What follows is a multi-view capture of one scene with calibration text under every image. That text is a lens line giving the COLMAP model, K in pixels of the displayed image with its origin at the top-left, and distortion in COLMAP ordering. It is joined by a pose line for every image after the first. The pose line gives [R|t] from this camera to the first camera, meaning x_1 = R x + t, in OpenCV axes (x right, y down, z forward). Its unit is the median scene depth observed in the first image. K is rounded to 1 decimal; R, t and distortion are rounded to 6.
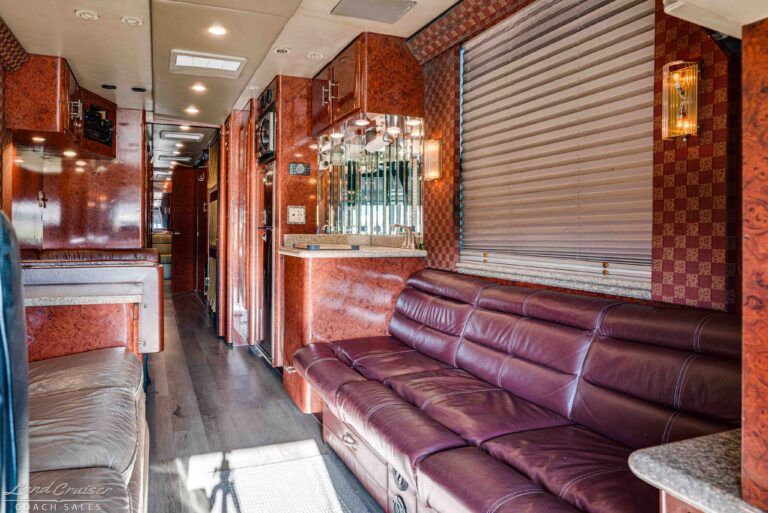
lens RADIAL K [[533.0, 0, 370.3], [0, 533.0, 228.2], [0, 0, 1]] dist [-0.007965, 0.001813]
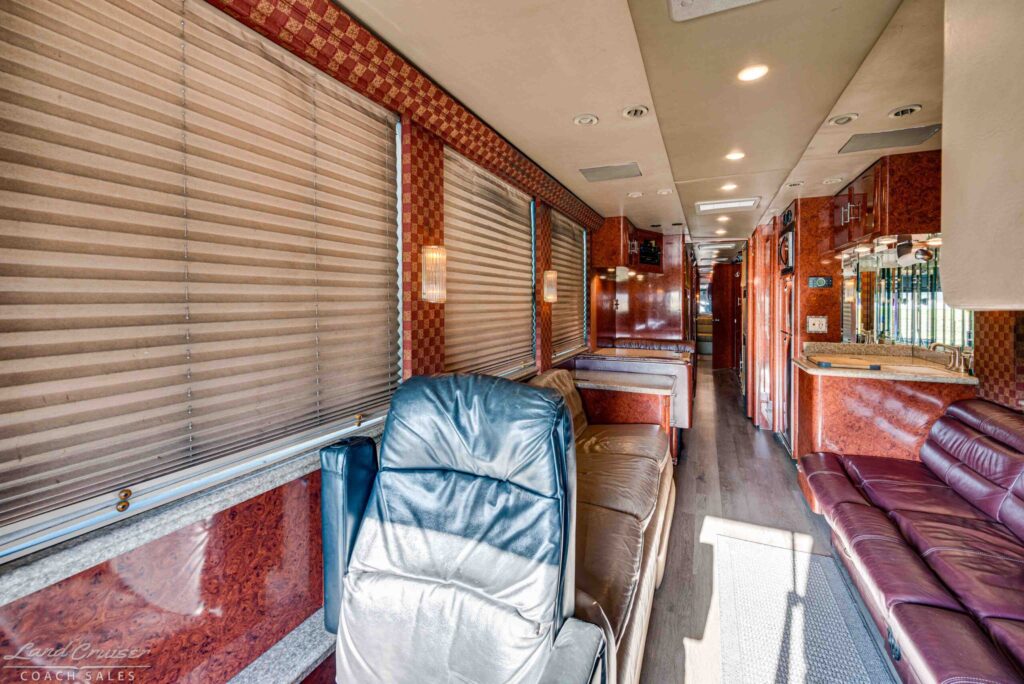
lens RADIAL K [[439.4, 0, 500.6], [0, 439.4, 304.5], [0, 0, 1]] dist [-0.007728, 0.001358]
pose [[0.676882, -0.002477, -0.736087, 0.098065], [0.009364, 0.999942, 0.005246, -0.091431], [0.736032, -0.010444, 0.676866, -0.094995]]
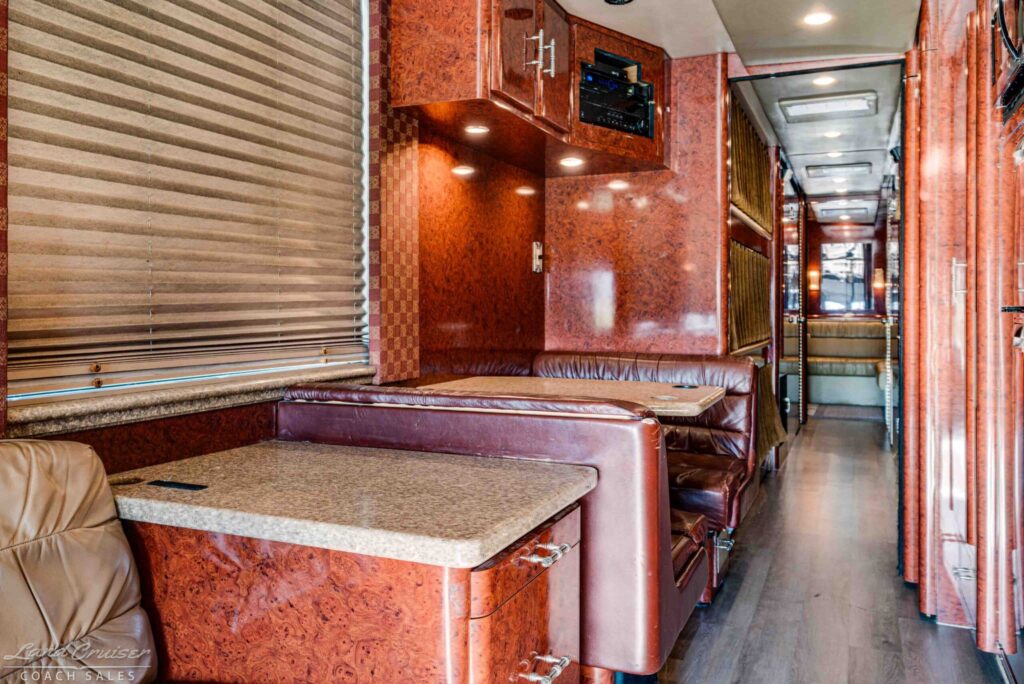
lens RADIAL K [[812.0, 0, 504.1], [0, 812.0, 306.4], [0, 0, 1]] dist [-0.000532, 0.009024]
pose [[0.690435, -0.008077, -0.723349, -0.080618], [0.006649, 0.999966, -0.004819, -0.001965], [0.723364, -0.001482, 0.690465, 0.587141]]
